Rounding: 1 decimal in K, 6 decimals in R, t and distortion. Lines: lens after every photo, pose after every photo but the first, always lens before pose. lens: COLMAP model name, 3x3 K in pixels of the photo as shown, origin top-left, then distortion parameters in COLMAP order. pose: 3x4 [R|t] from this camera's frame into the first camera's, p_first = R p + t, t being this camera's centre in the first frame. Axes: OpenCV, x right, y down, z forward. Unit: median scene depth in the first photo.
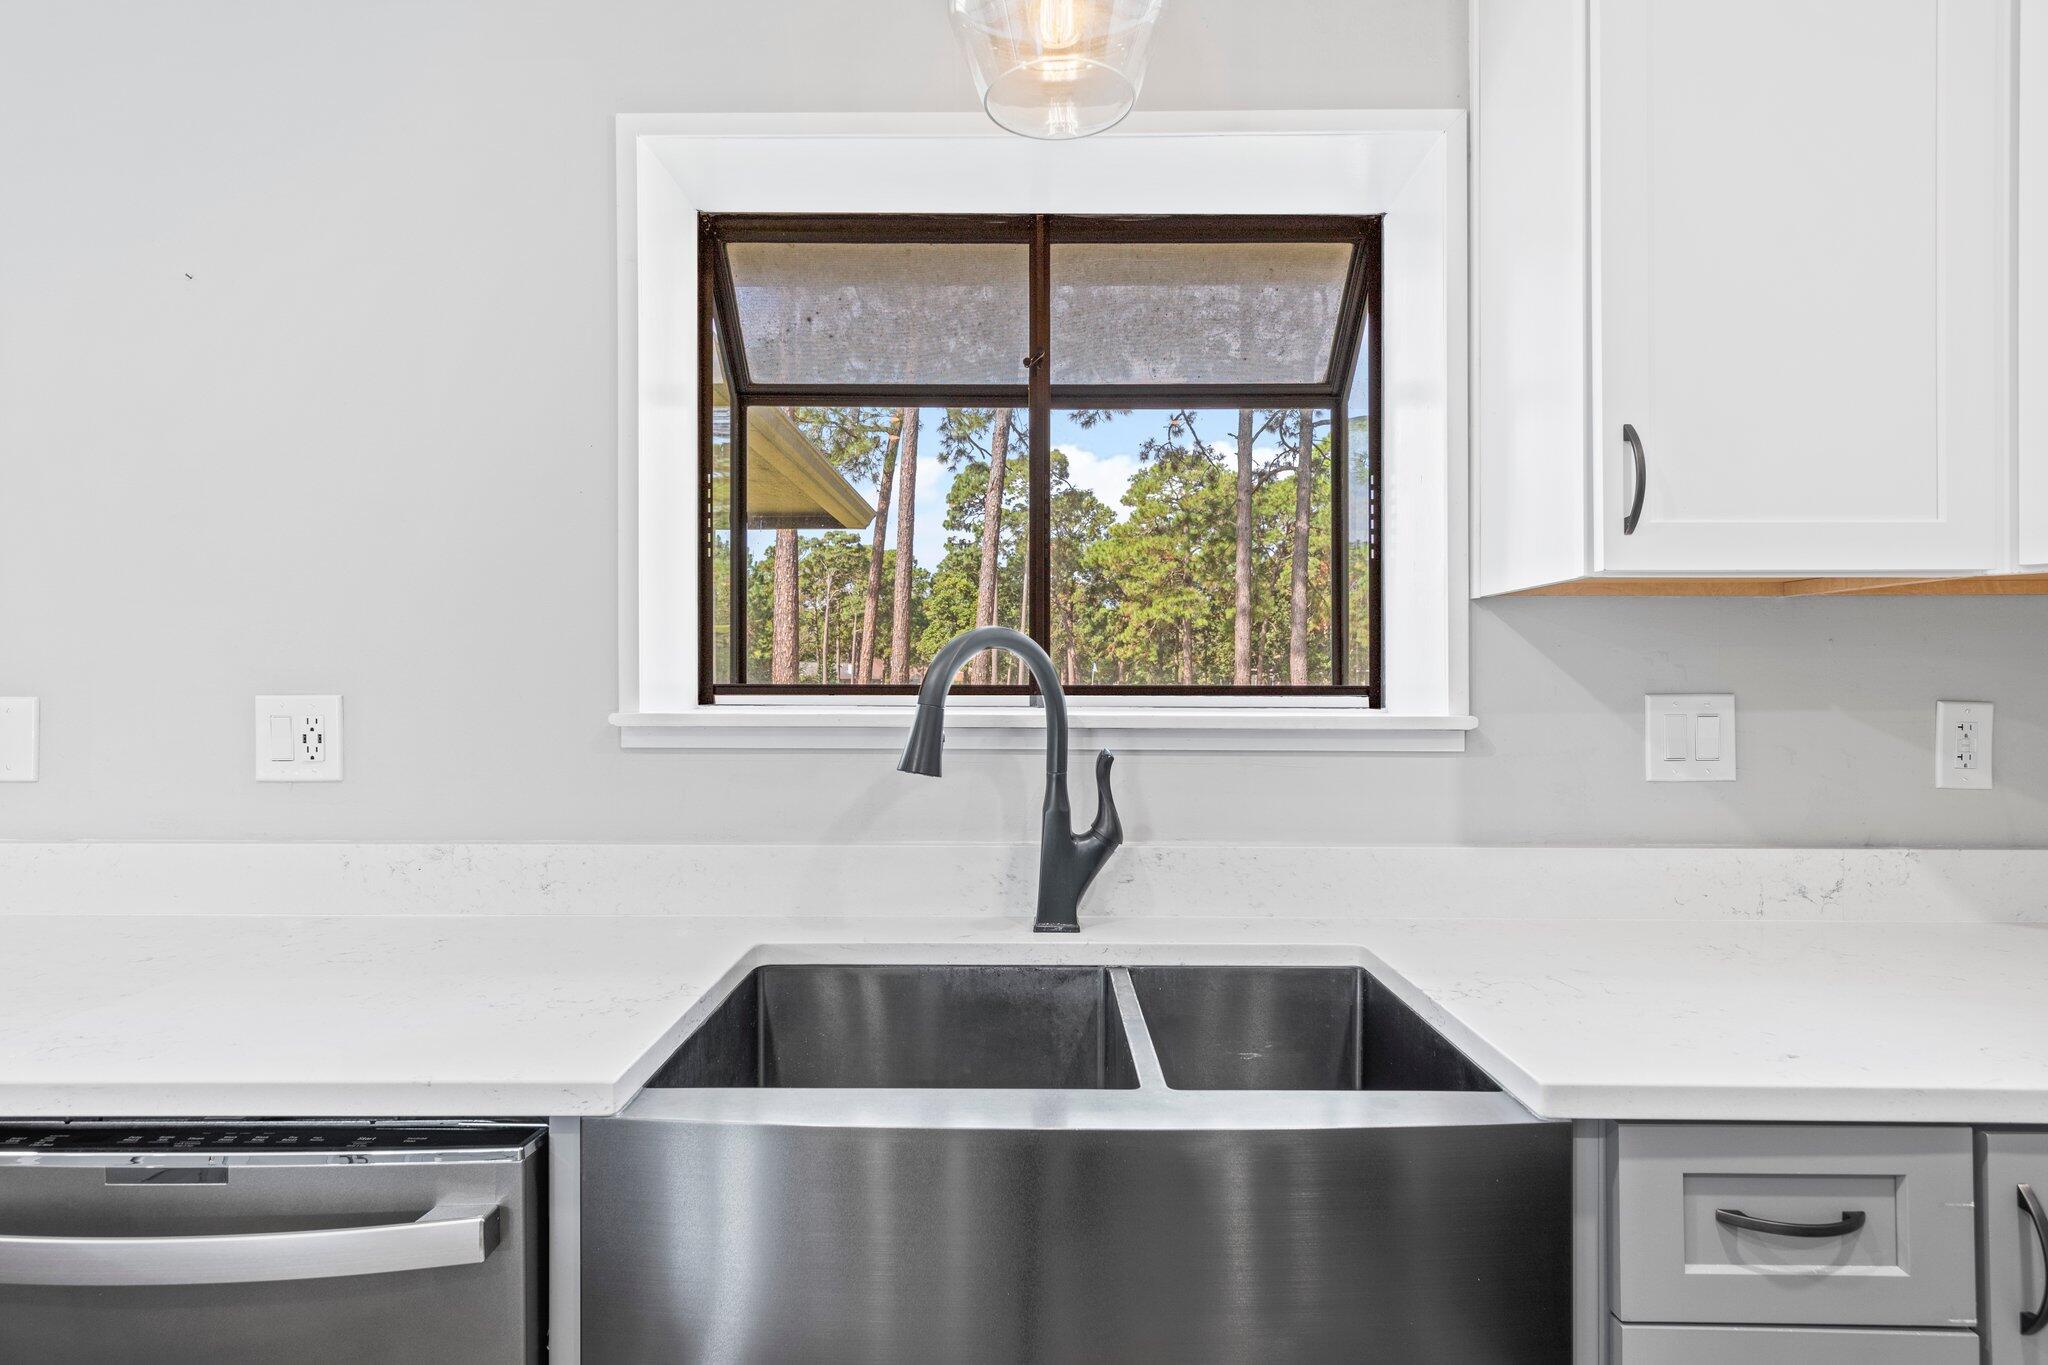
lens RADIAL K [[1066.5, 0, 1015.4], [0, 1066.5, 674.2], [0, 0, 1]] dist [0.004775, 0.000685]
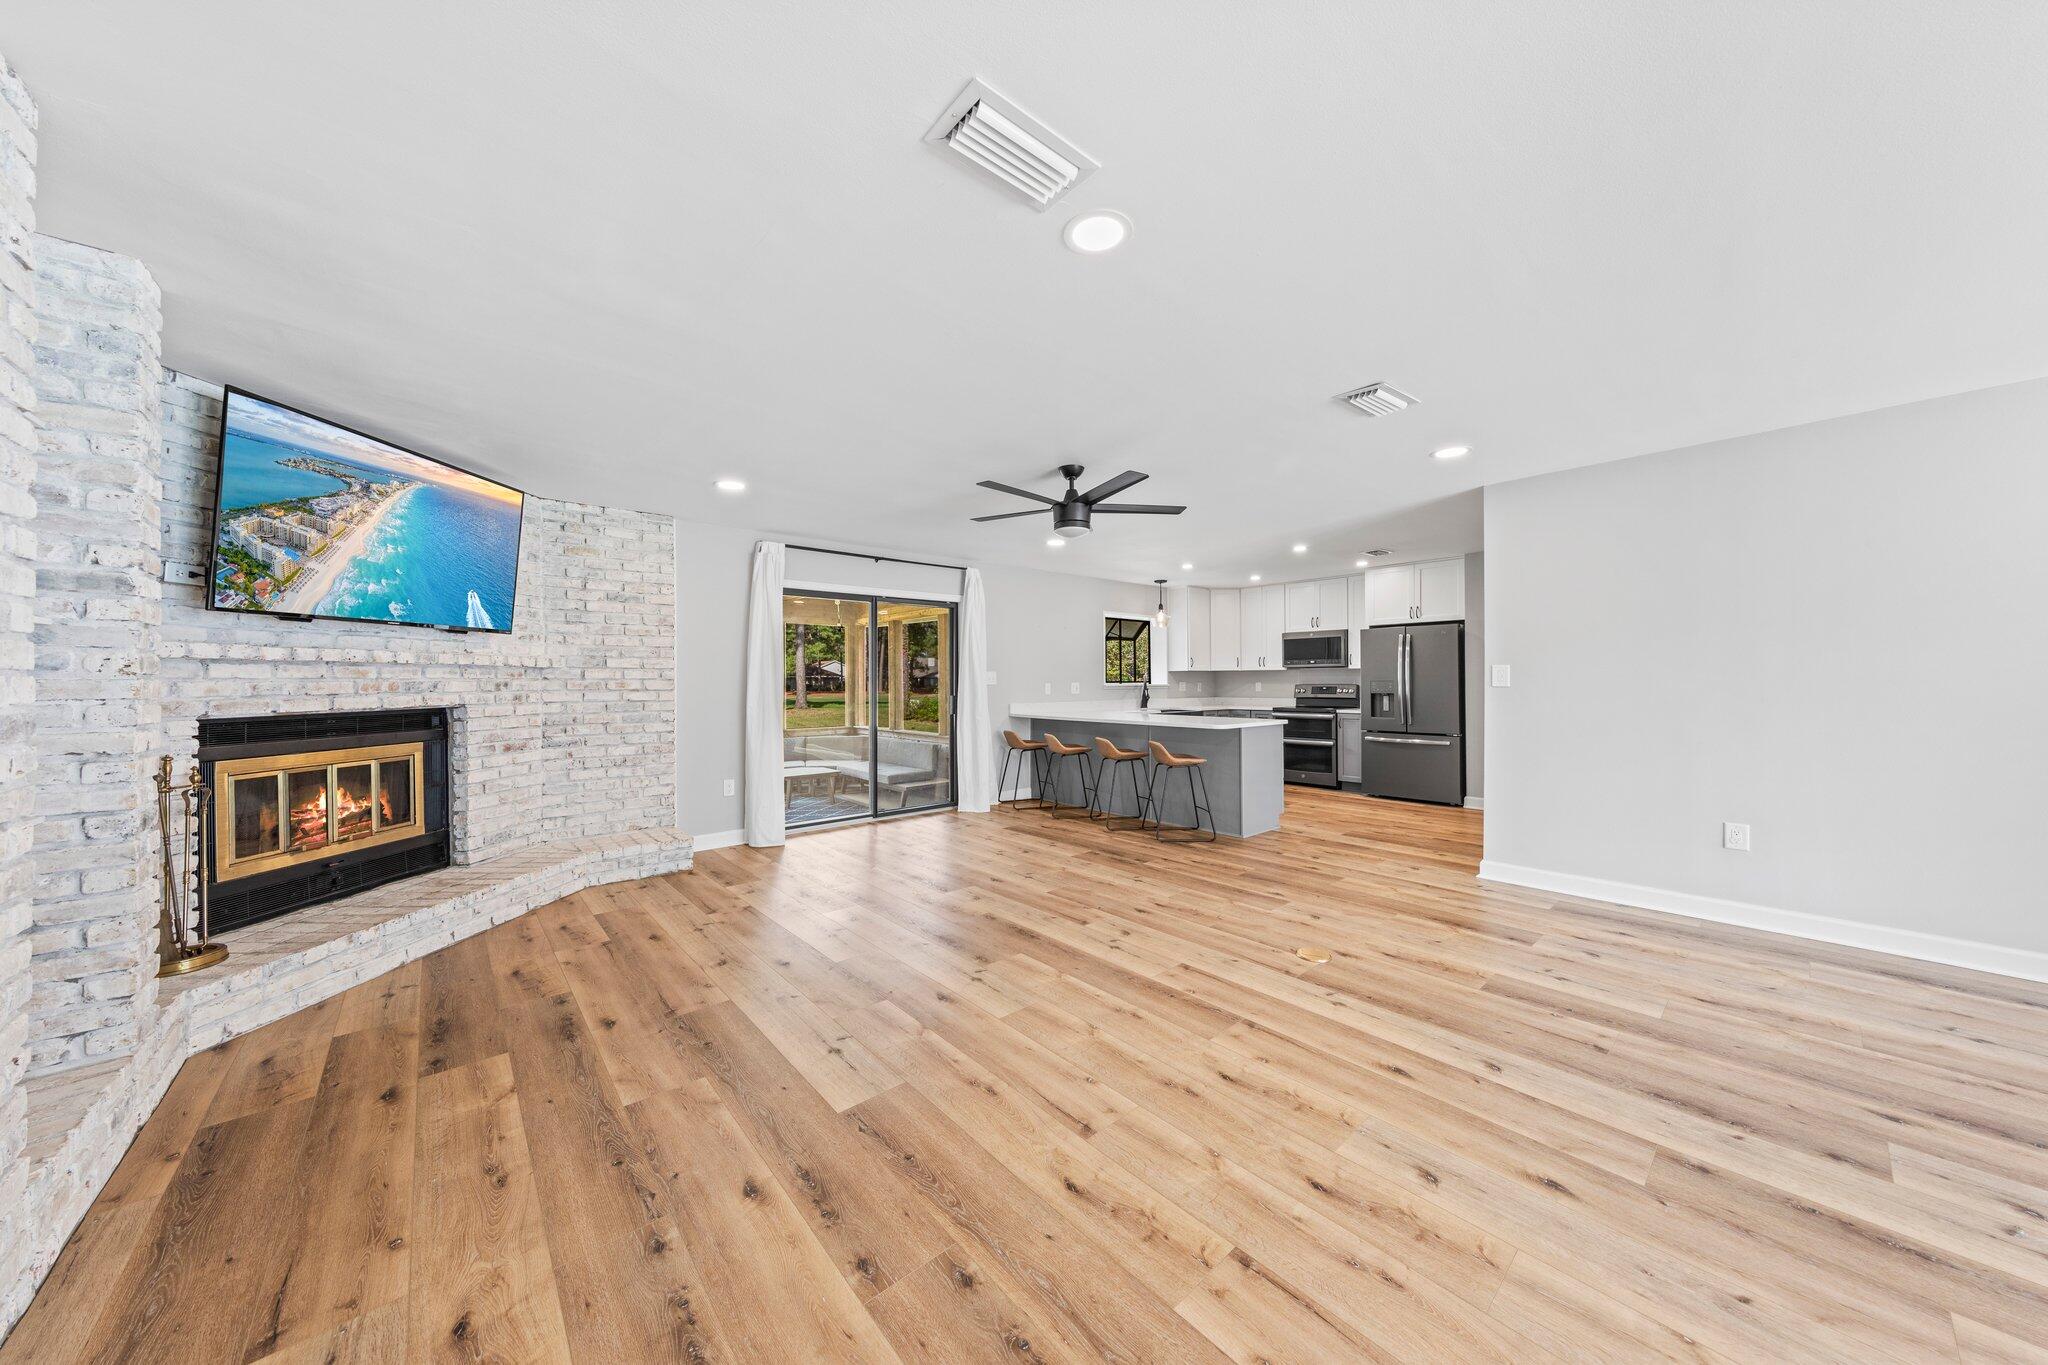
lens RADIAL K [[679.5, 0, 1024.5], [0, 679.5, 676.7], [0, 0, 1]] dist [0.010517, -0.001920]
pose [[0.749853, -0.001247, 0.661603, -4.162642], [0.001416, 0.999999, 0.000280, -0.027276], [-0.661603, 0.000727, 0.749854, -2.435995]]
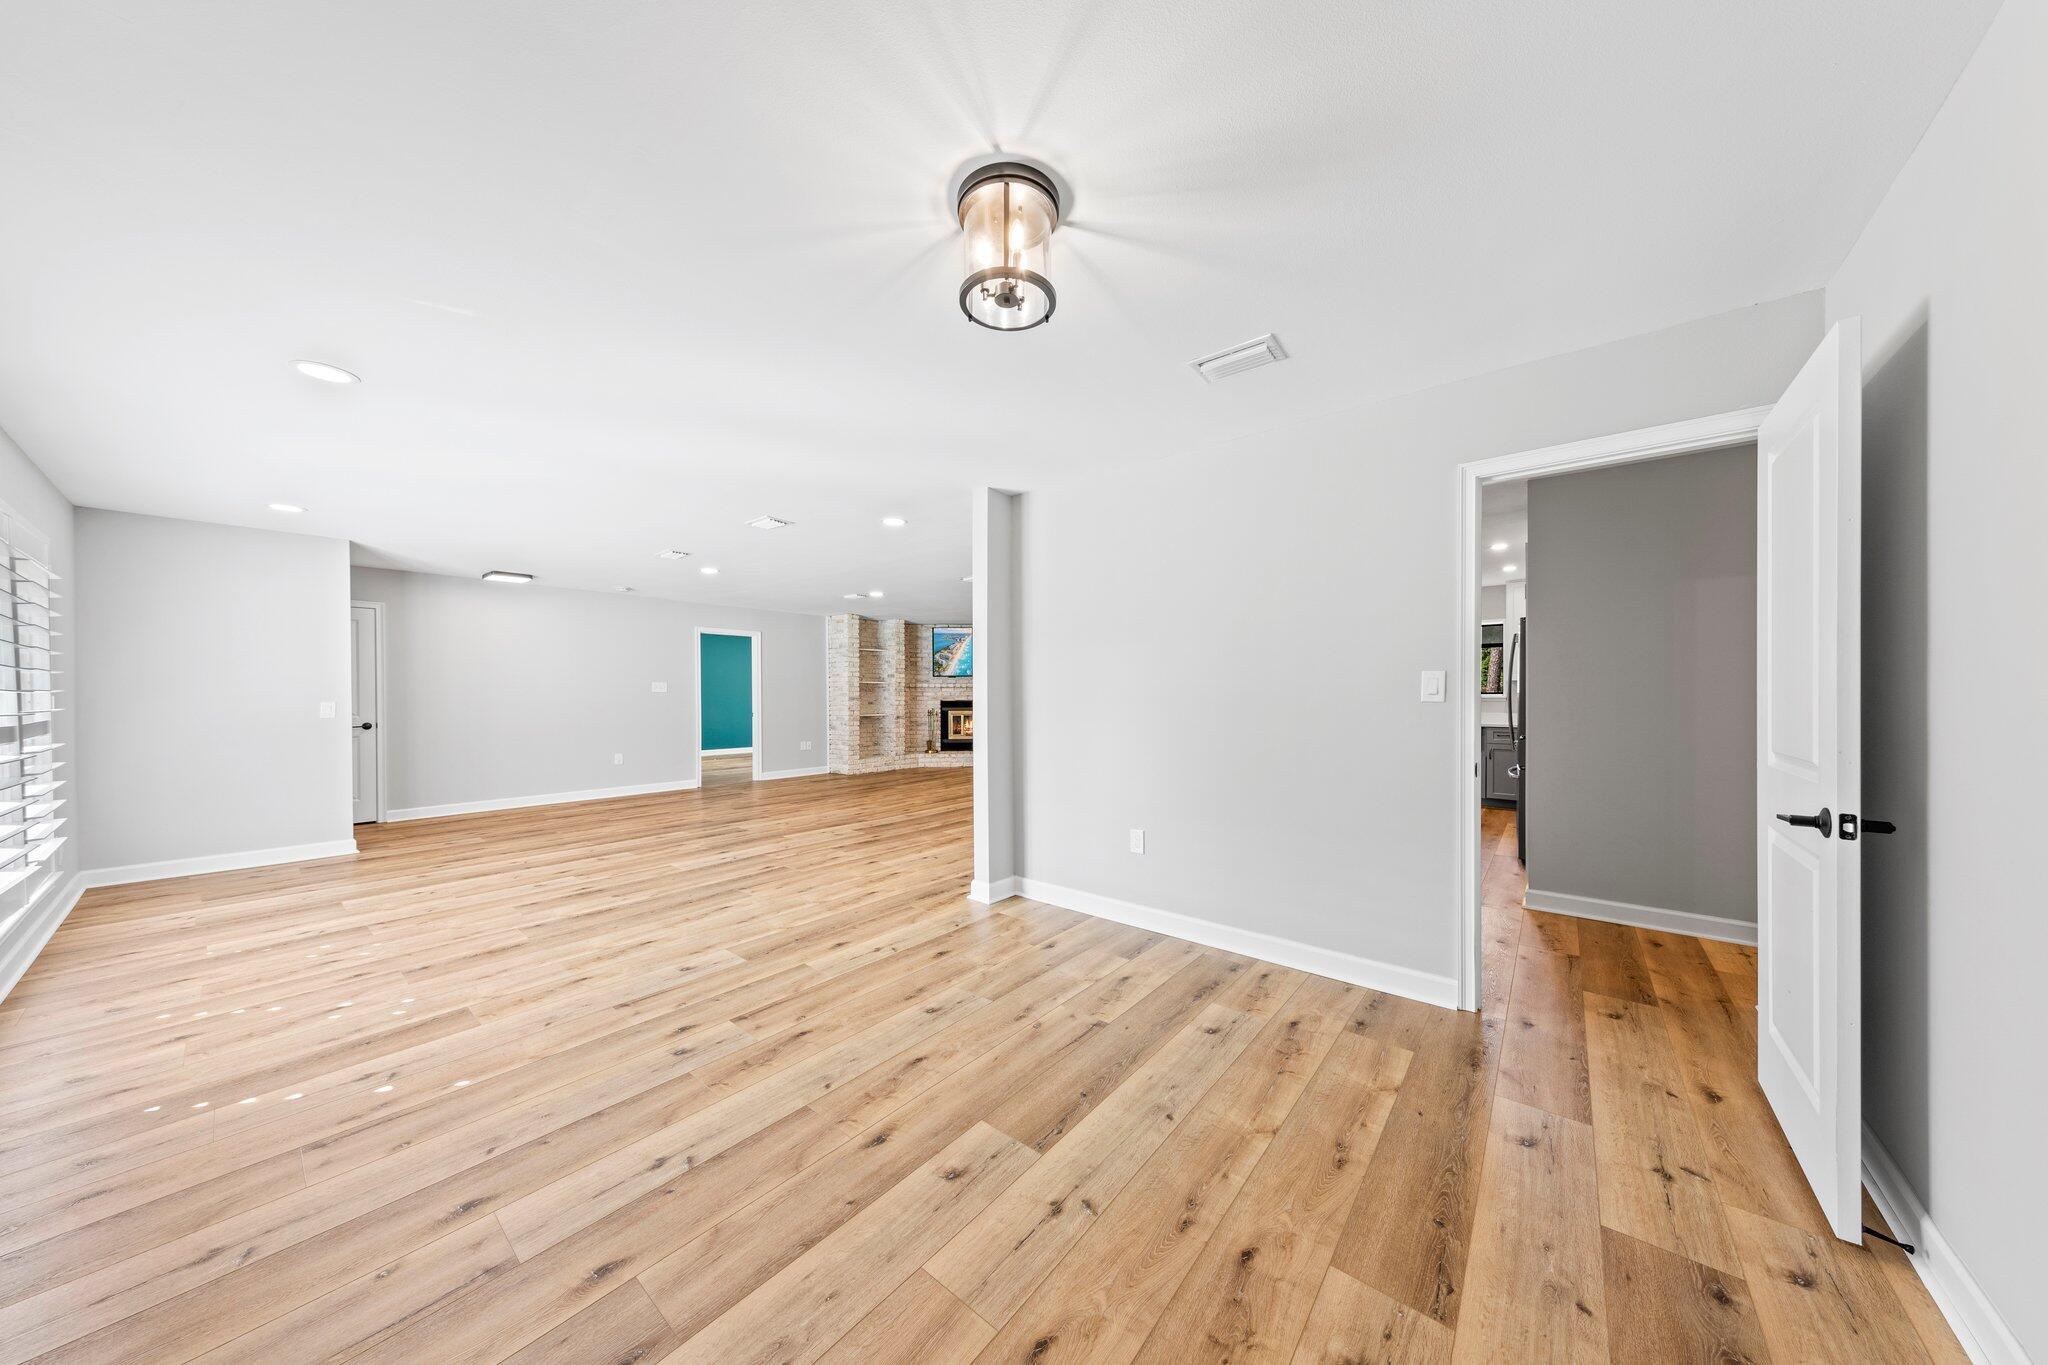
lens RADIAL K [[647.0, 0, 1025.3], [0, 647.0, 683.9], [0, 0, 1]] dist [0.006628, -0.000216]
pose [[0.775298, -0.012412, -0.631473, 0.682003], [0.009056, 0.999923, -0.008535, -0.039287], [0.631531, 0.000898, 0.775351, -4.771167]]
